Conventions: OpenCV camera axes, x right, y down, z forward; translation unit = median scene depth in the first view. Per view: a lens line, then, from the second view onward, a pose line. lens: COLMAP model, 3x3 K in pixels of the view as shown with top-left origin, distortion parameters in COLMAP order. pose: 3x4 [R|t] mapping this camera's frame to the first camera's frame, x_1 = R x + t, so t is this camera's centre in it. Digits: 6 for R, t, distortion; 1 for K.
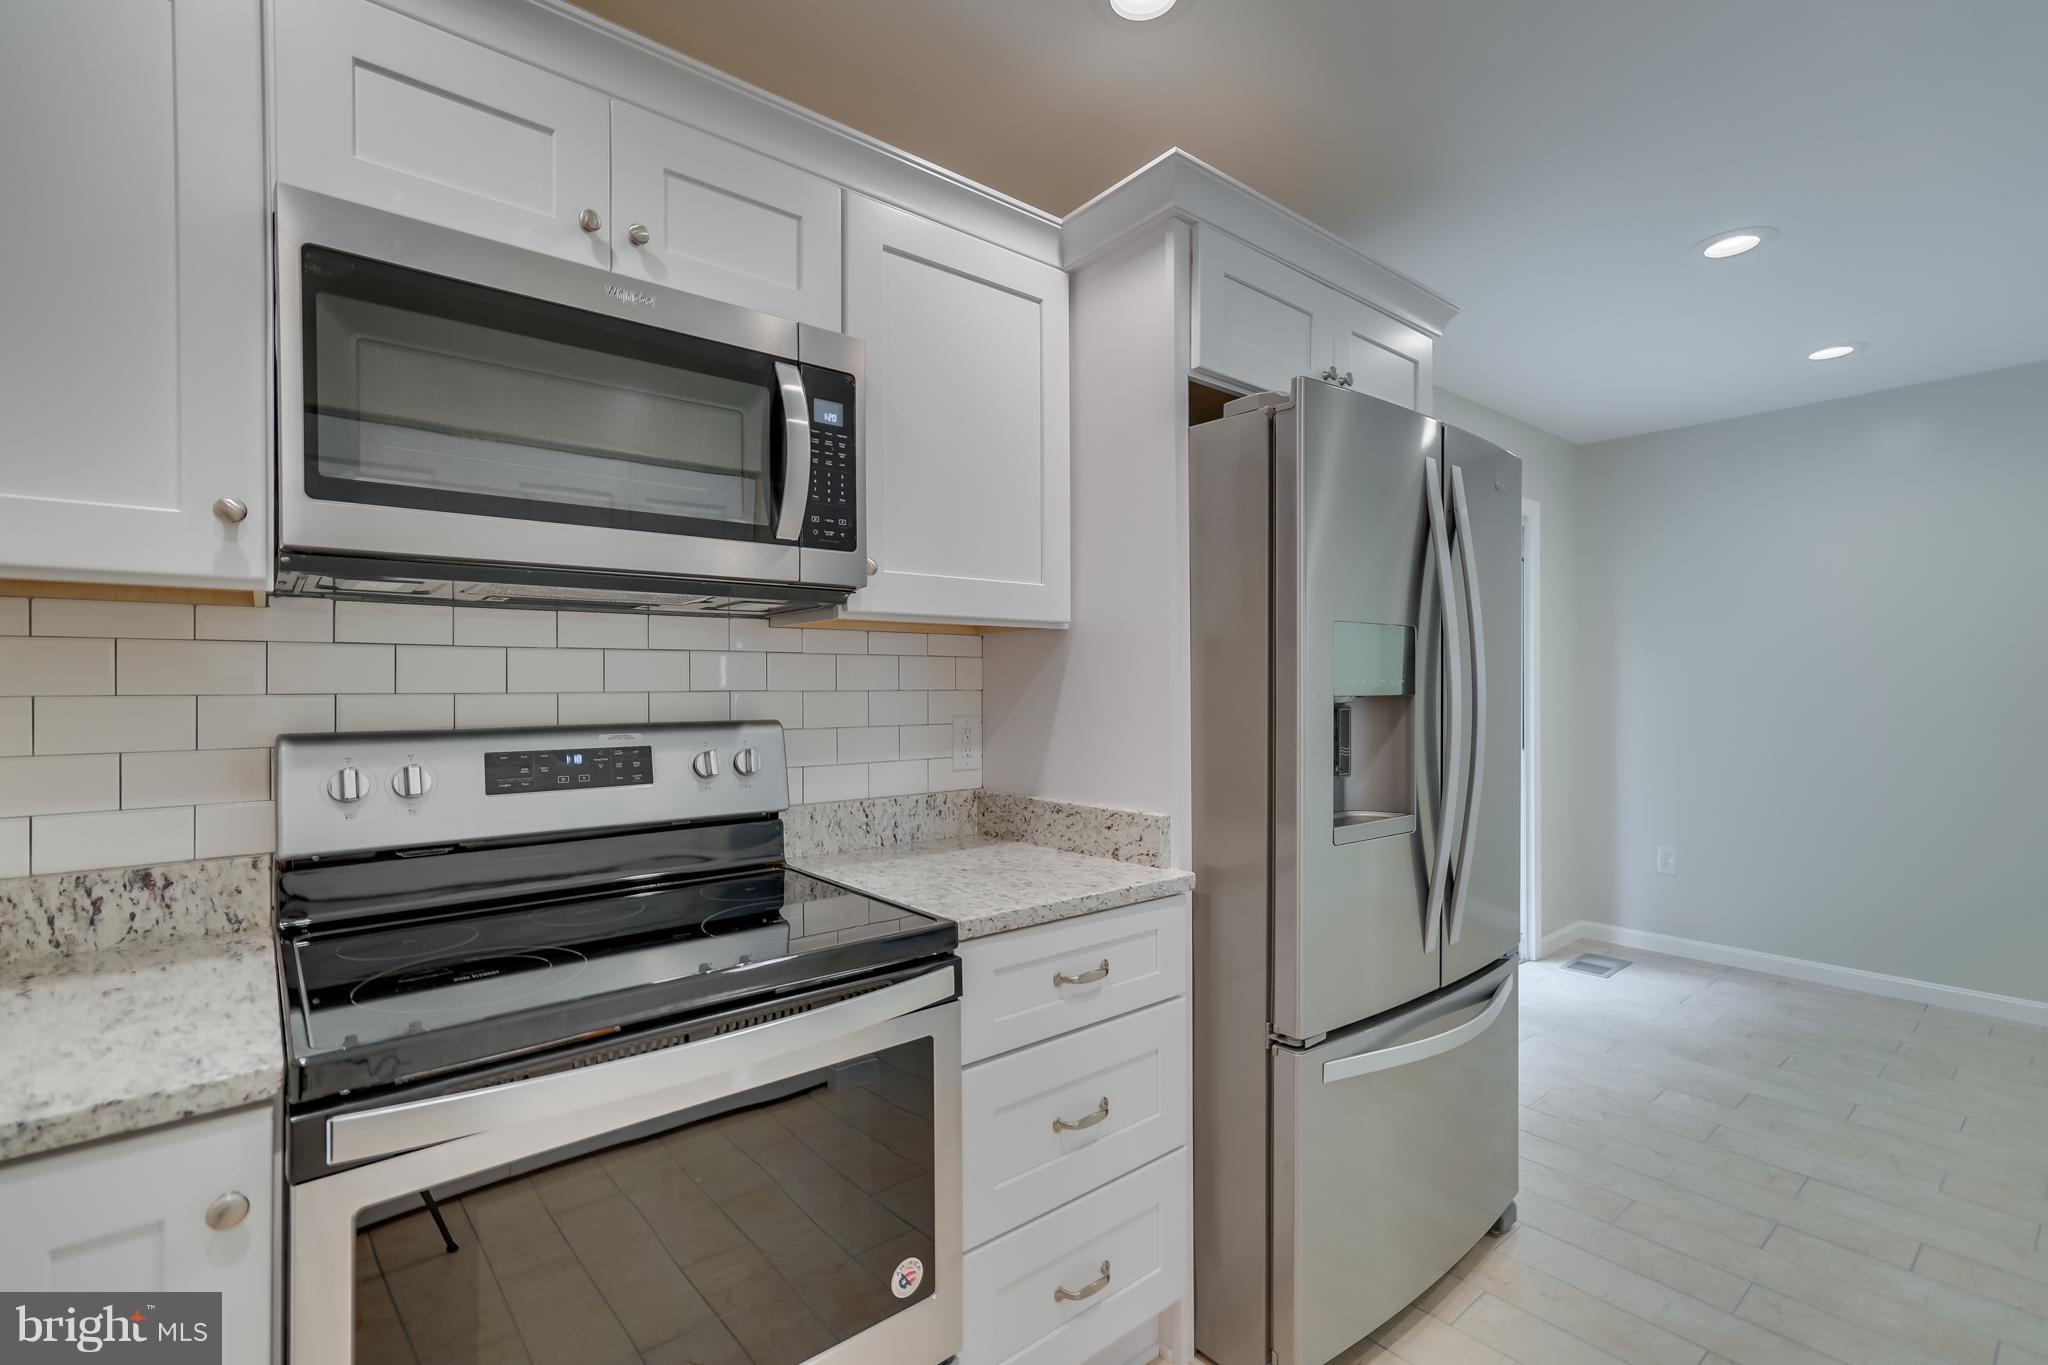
lens RADIAL K [[931.5, 0, 1026.7], [0, 931.5, 681.5], [0, 0, 1]] dist [0.002575, 0.001973]
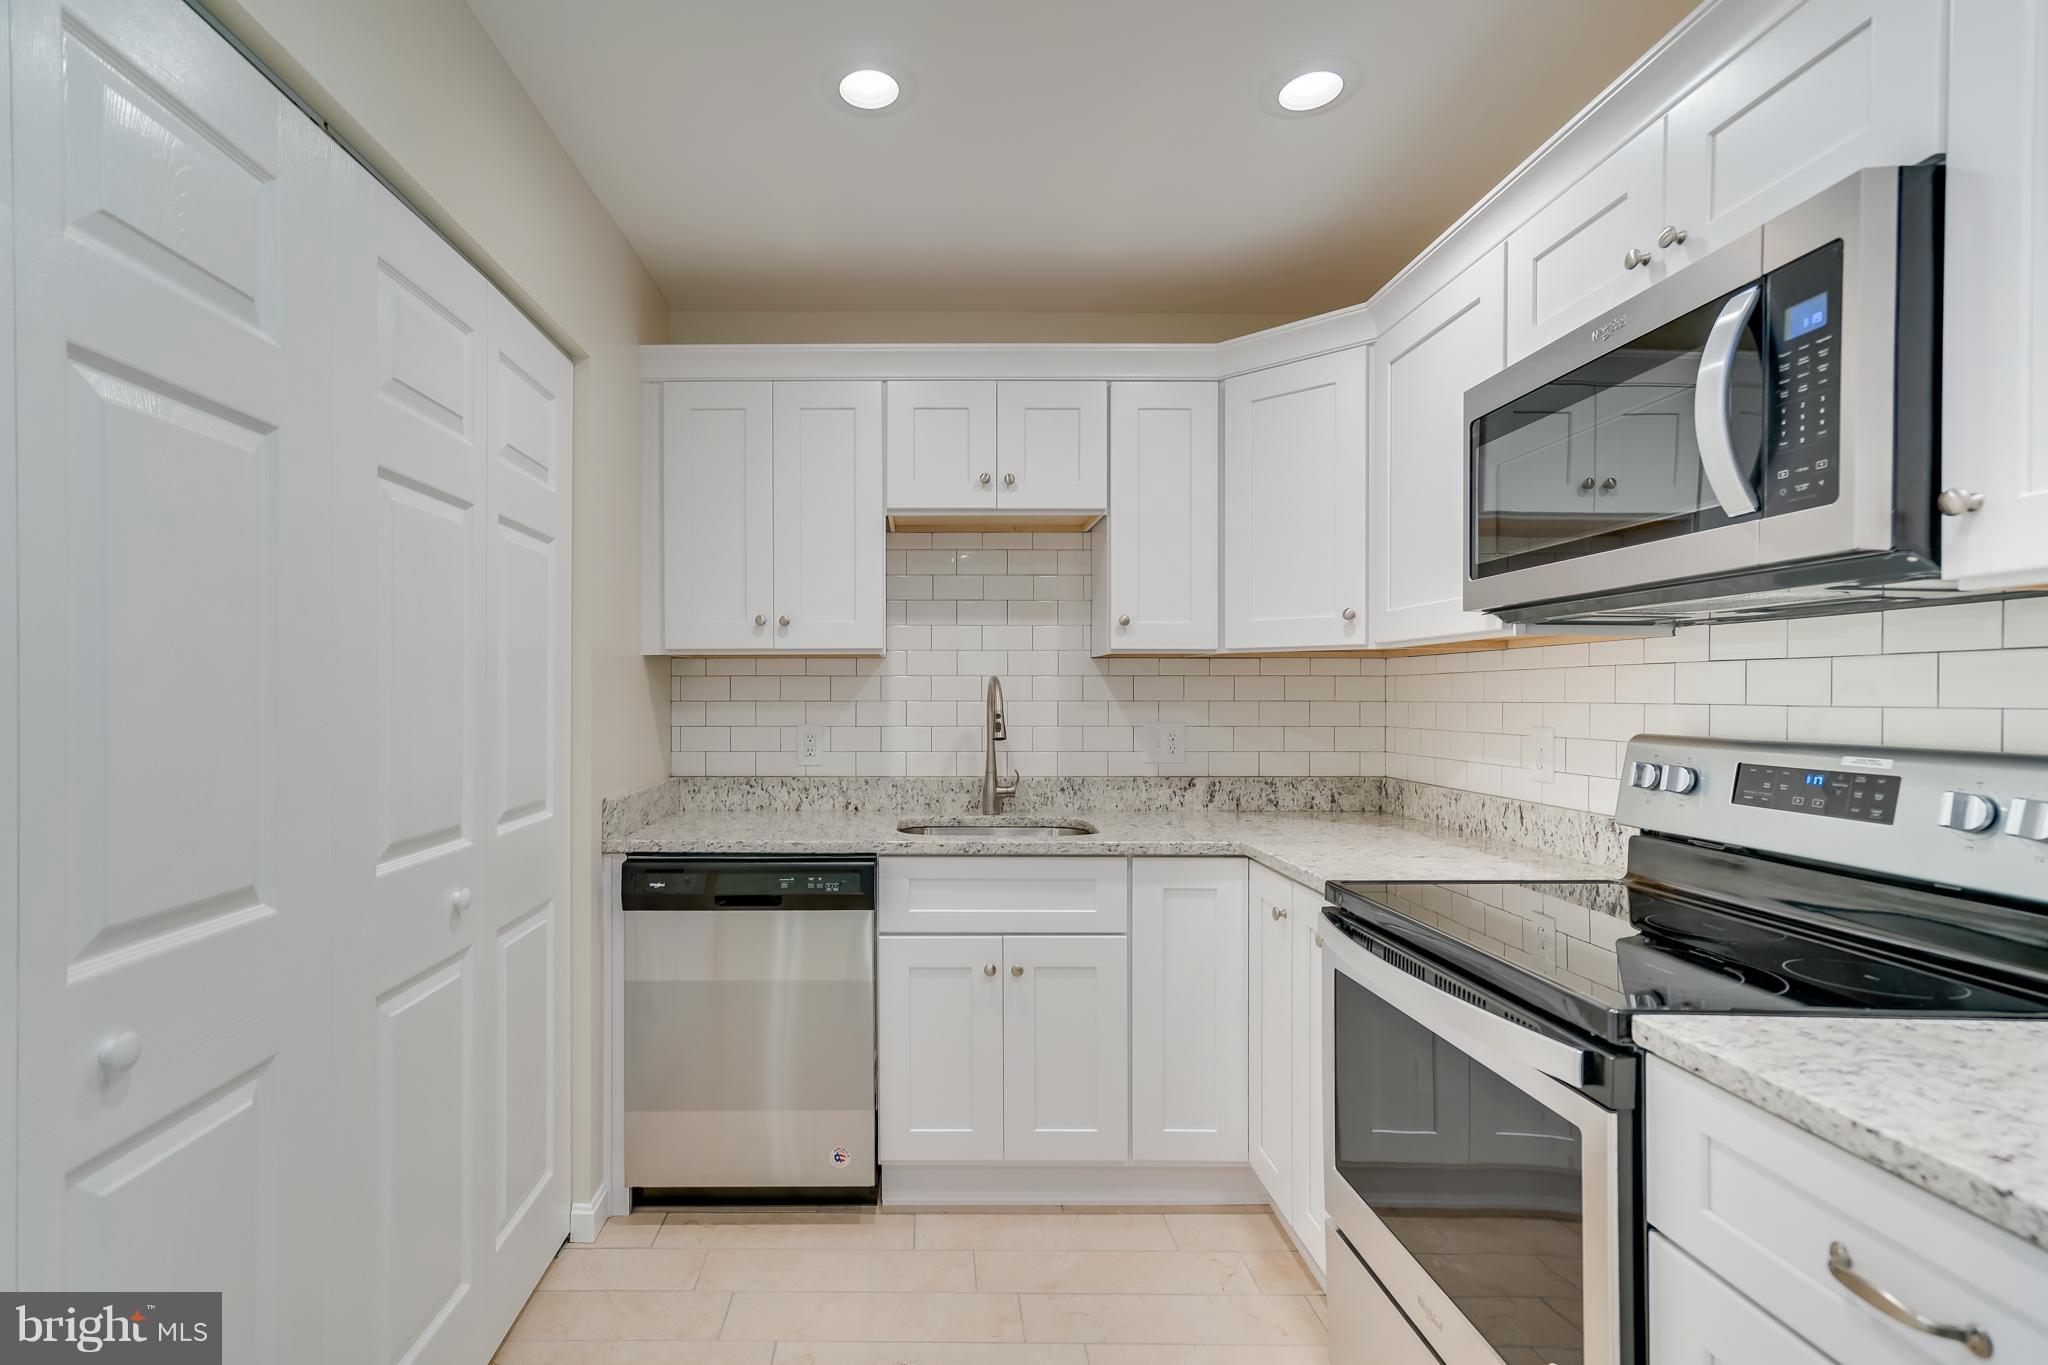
lens RADIAL K [[931.5, 0, 924.4], [0, 931.5, 697.8], [0, 0, 1]] dist [0.002575, 0.001973]
pose [[-0.655625, -0.002433, -0.755082, 0.761808], [-0.007922, 0.999962, 0.003657, 0.006915], [0.755045, 0.008380, -0.655620, 0.943947]]
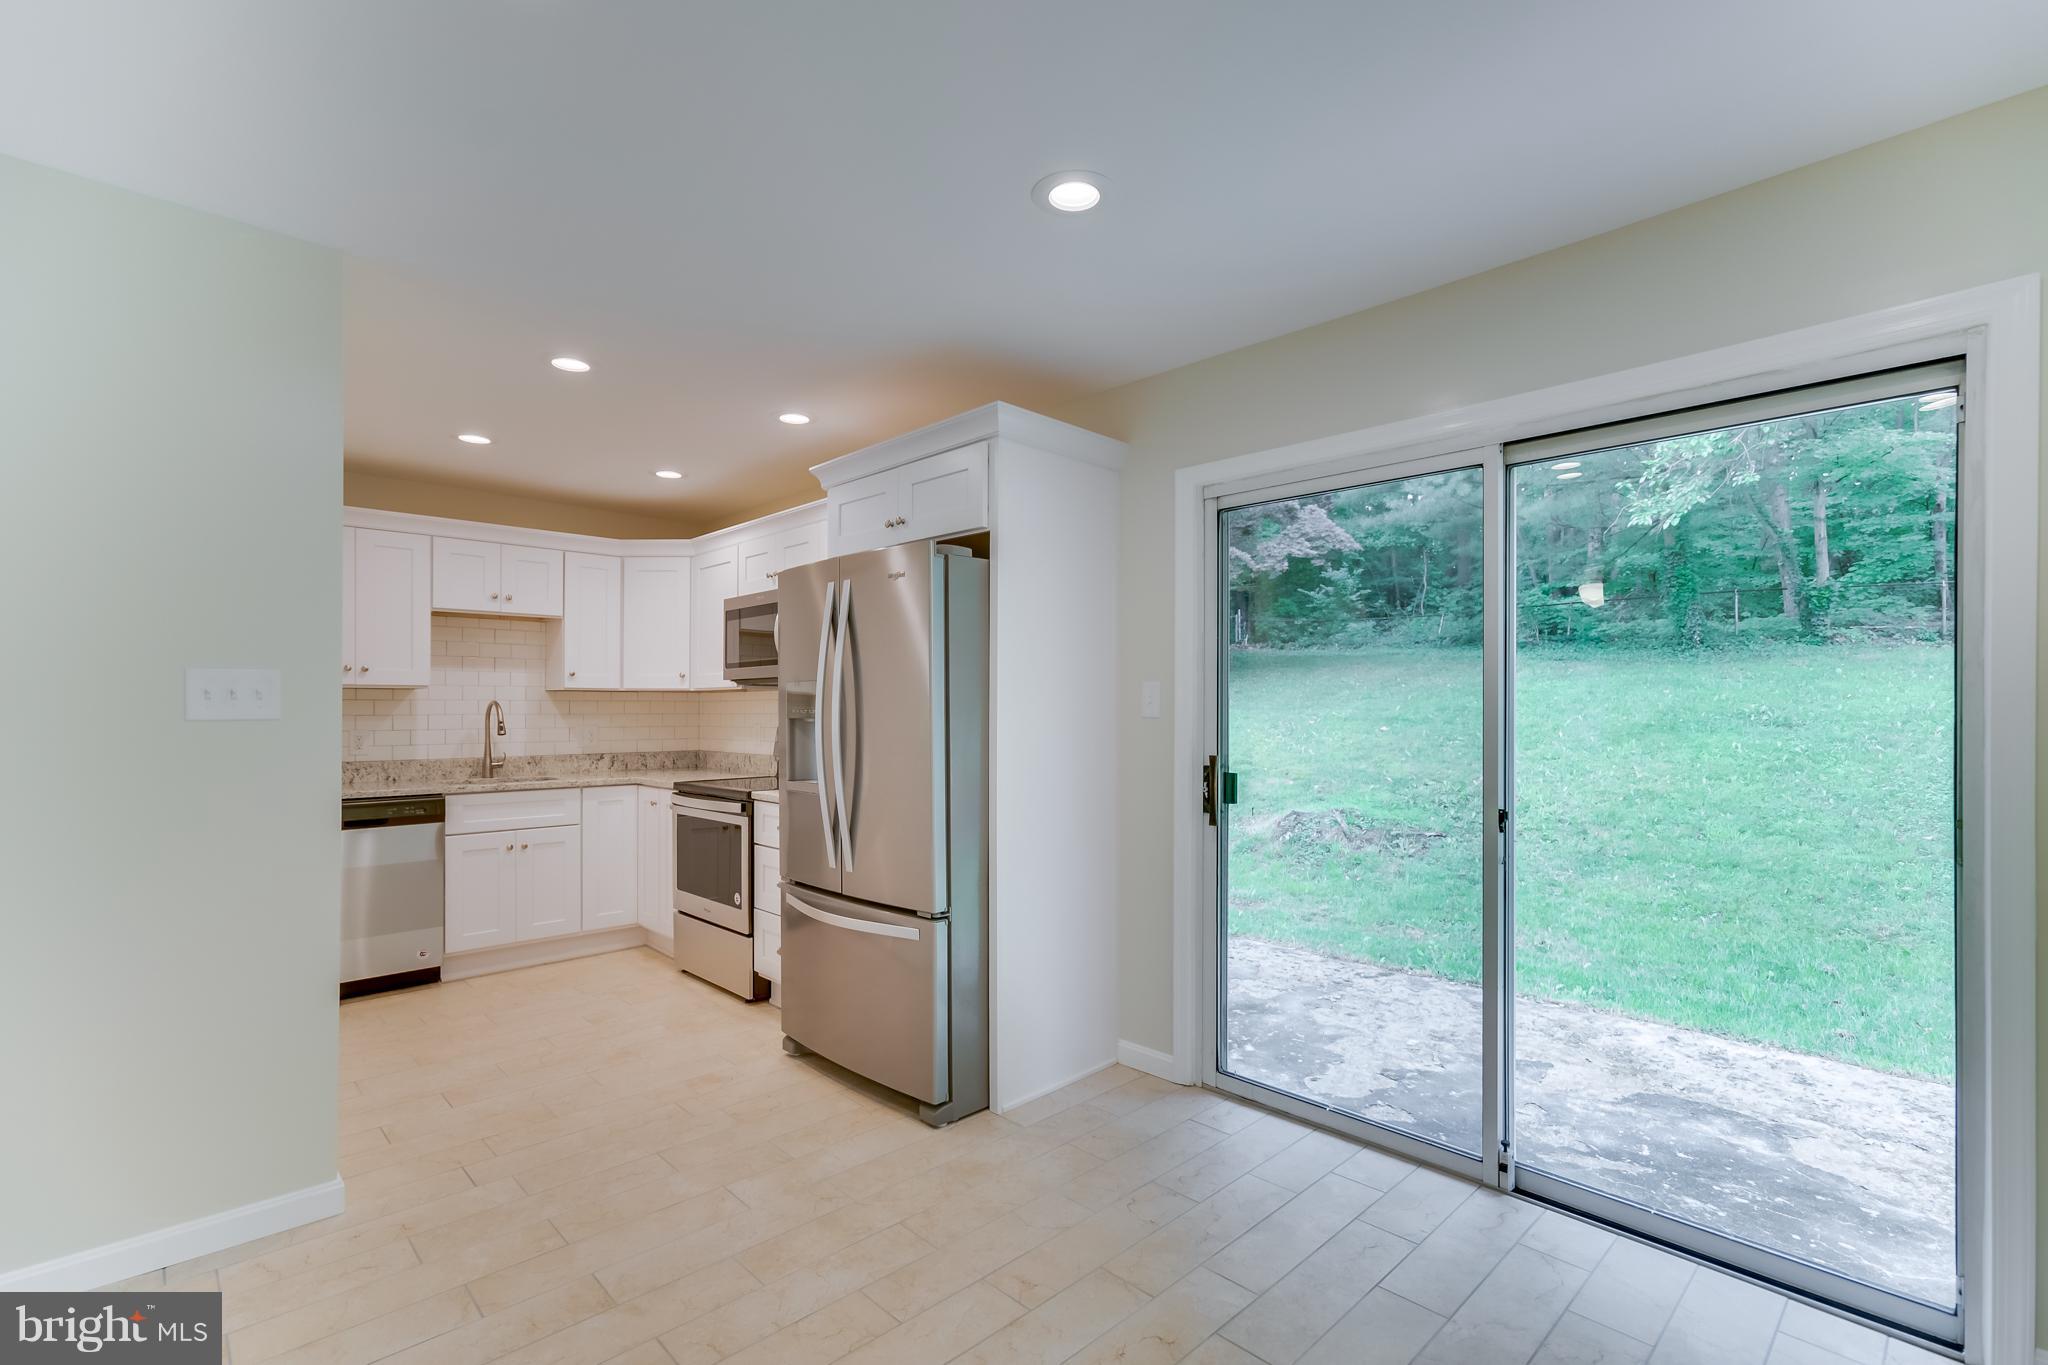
lens RADIAL K [[931.5, 0, 1021.8], [0, 931.5, 700.4], [0, 0, 1]] dist [0.002575, 0.001973]
pose [[0.065227, -0.012733, -0.997789, 2.616222], [-0.006048, 0.999895, -0.013156, 0.001425], [0.997852, 0.006892, 0.065143, 1.480749]]
